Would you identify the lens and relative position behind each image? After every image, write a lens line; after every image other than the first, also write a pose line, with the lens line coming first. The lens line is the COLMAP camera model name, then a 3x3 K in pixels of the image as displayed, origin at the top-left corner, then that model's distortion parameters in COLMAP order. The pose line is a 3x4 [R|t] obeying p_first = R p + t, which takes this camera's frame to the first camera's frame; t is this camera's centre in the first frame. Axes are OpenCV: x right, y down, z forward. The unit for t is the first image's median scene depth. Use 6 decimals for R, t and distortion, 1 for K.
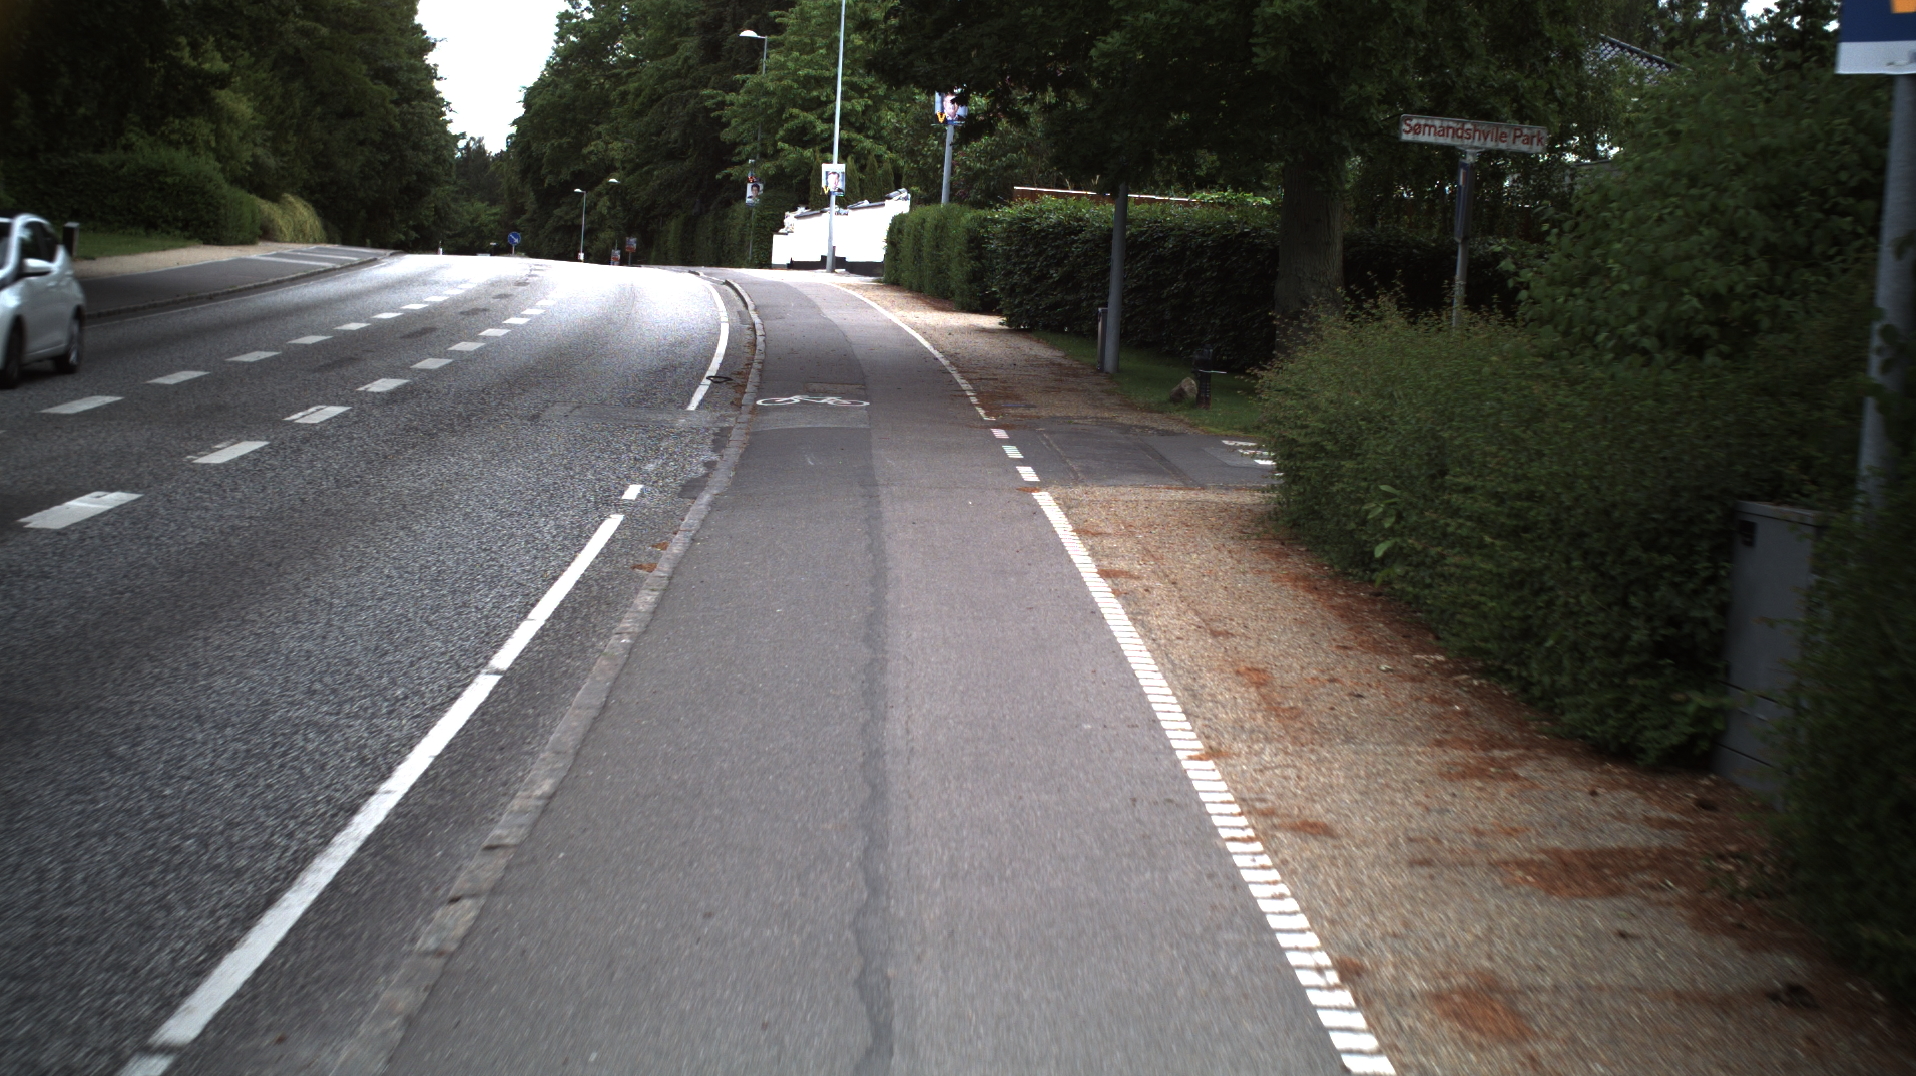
lens RADIAL K [[3412.2, 0, 958.0], [0, 3412.2, 538.0], [0, 0, 1]] dist [-0.302237, 0.413723]
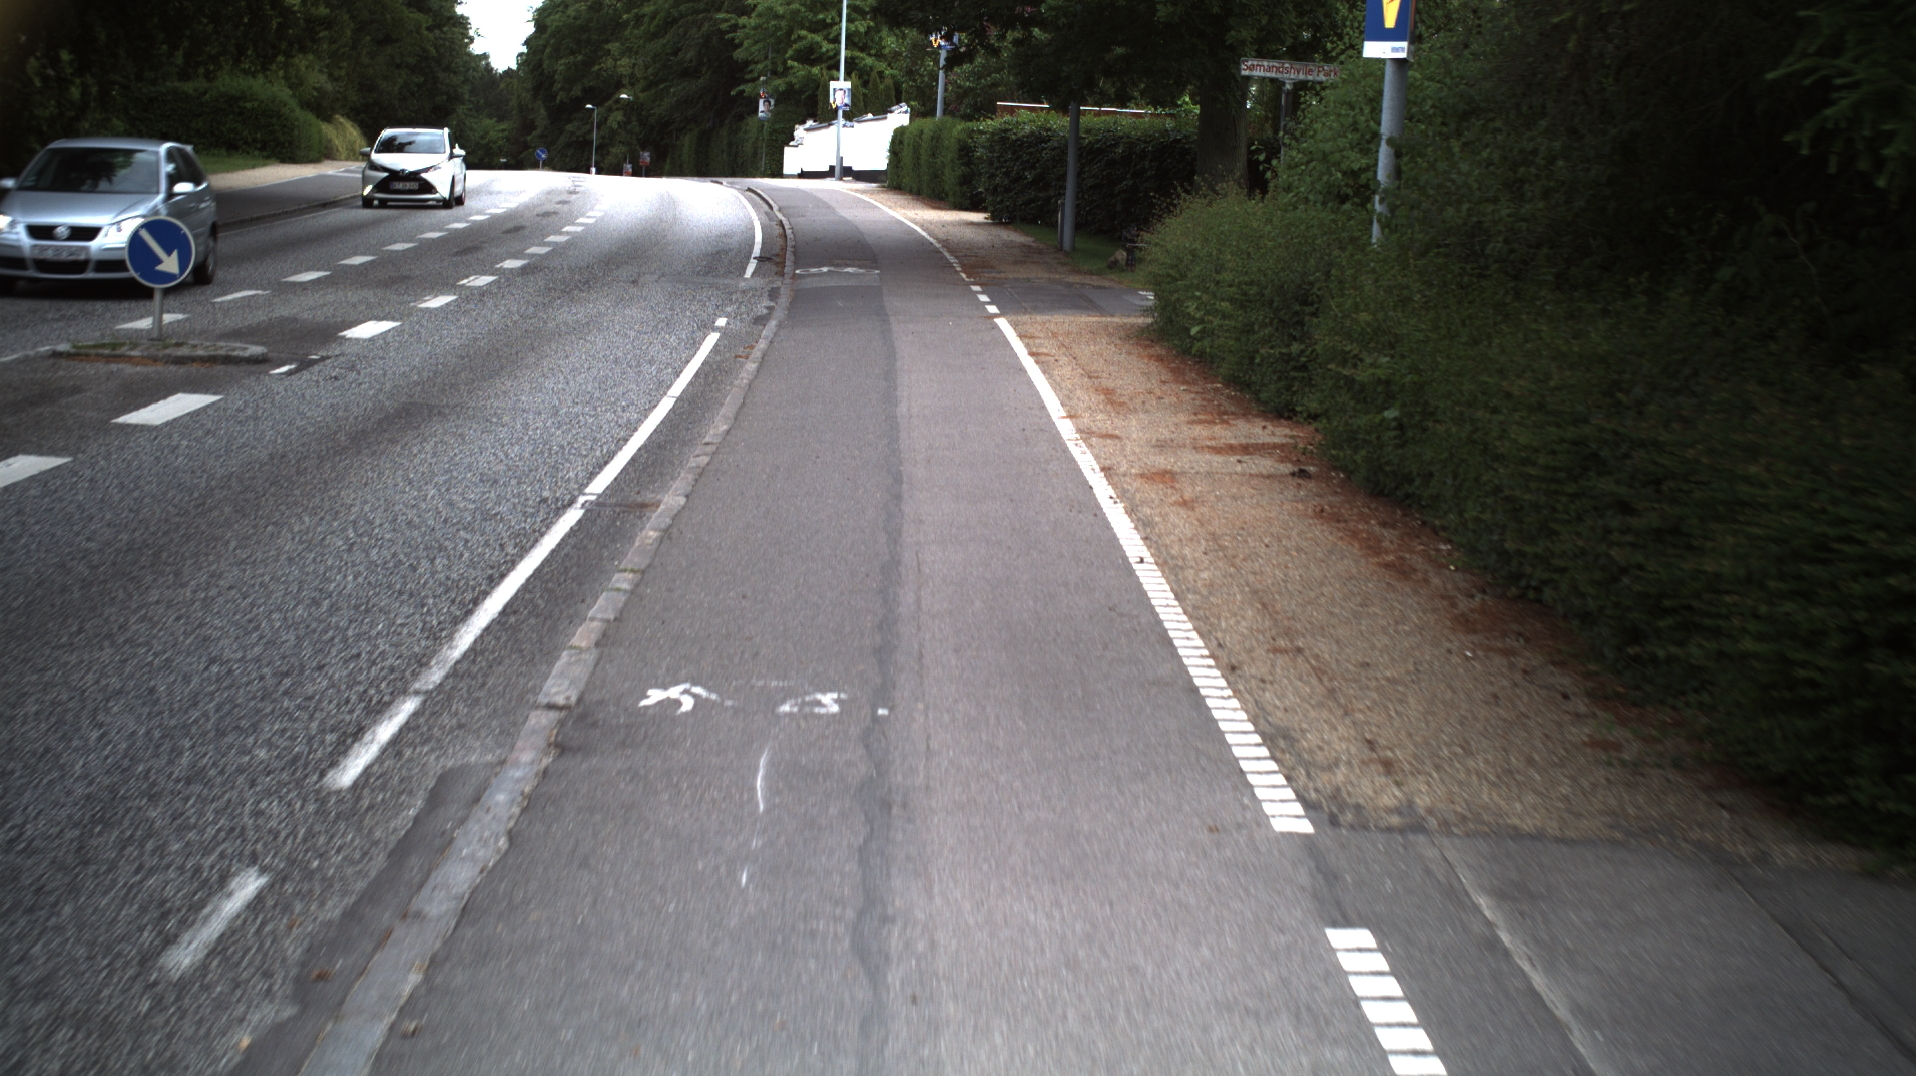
lens RADIAL K [[3412.2, 0, 958.0], [0, 3412.2, 538.0], [0, 0, 1]] dist [-0.302237, 0.413723]
pose [[0.999914, -0.013018, -0.001844, 0.002727], [0.013062, 0.999569, 0.026296, 0.014557], [0.001501, -0.026318, 0.999652, -0.161618]]
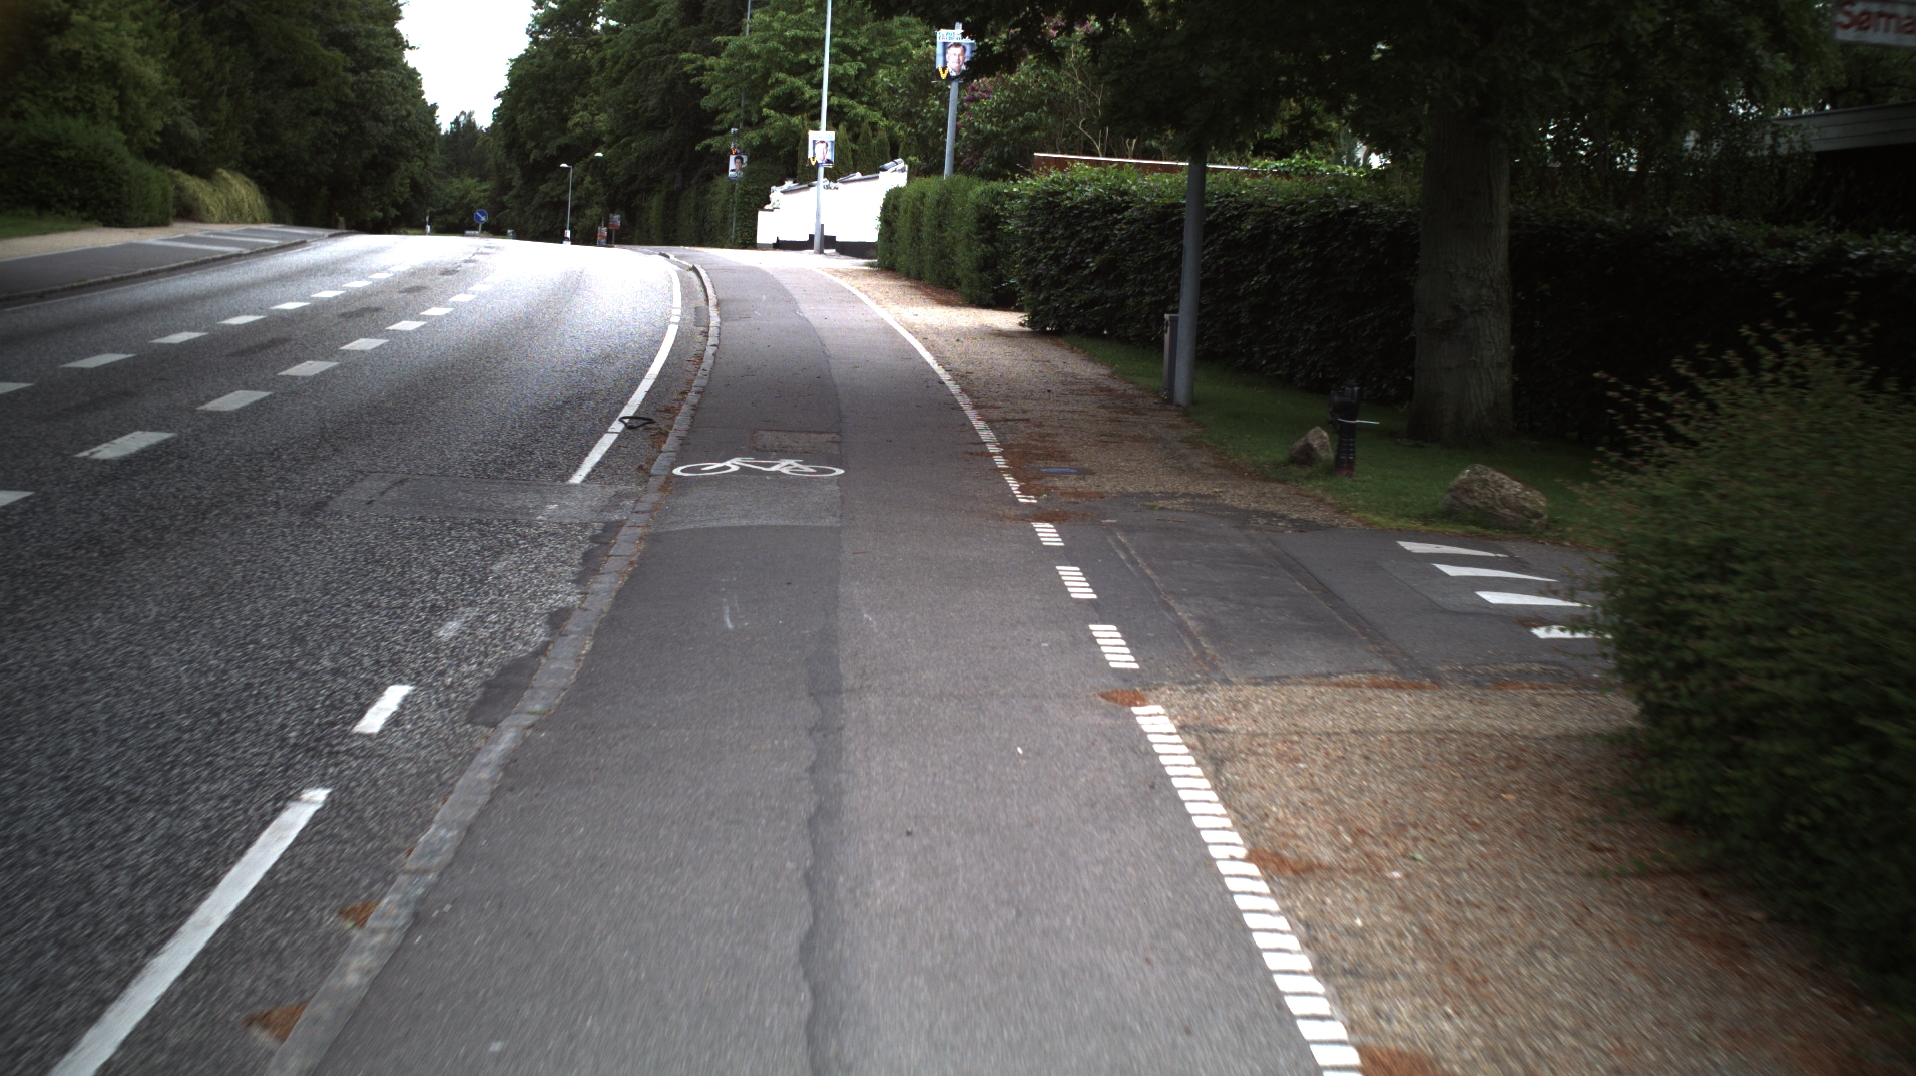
lens RADIAL K [[3412.2, 0, 958.0], [0, 3412.2, 538.0], [0, 0, 1]] dist [-0.302237, 0.413723]
pose [[0.999991, -0.004162, -0.000062, -0.001838], [0.004163, 0.999963, 0.007531, -0.015095], [0.000030, -0.007531, 0.999972, 0.161596]]
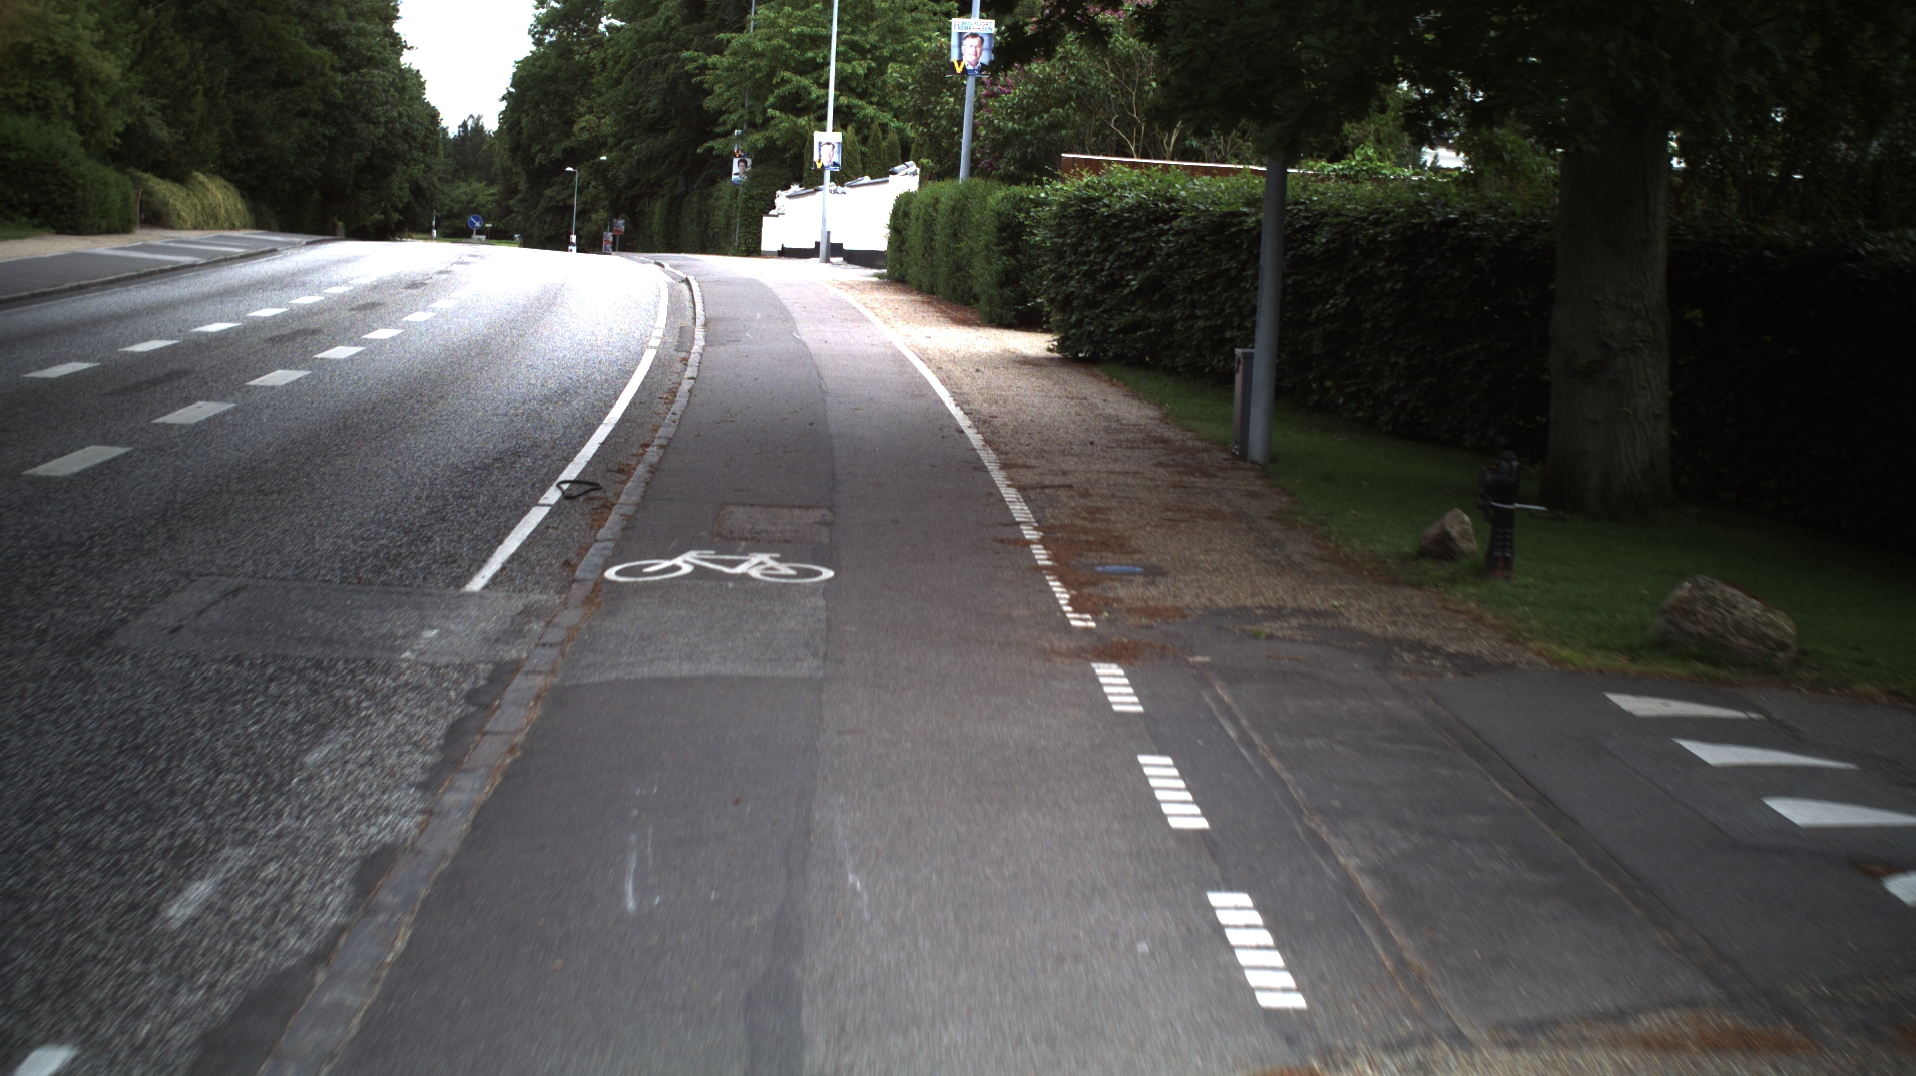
lens RADIAL K [[3412.2, 0, 958.0], [0, 3412.2, 538.0], [0, 0, 1]] dist [-0.302237, 0.413723]
pose [[0.999988, -0.003493, -0.003492, -0.002969], [0.003515, 0.999974, 0.006268, -0.022959], [0.003470, -0.006280, 0.999974, 0.242392]]
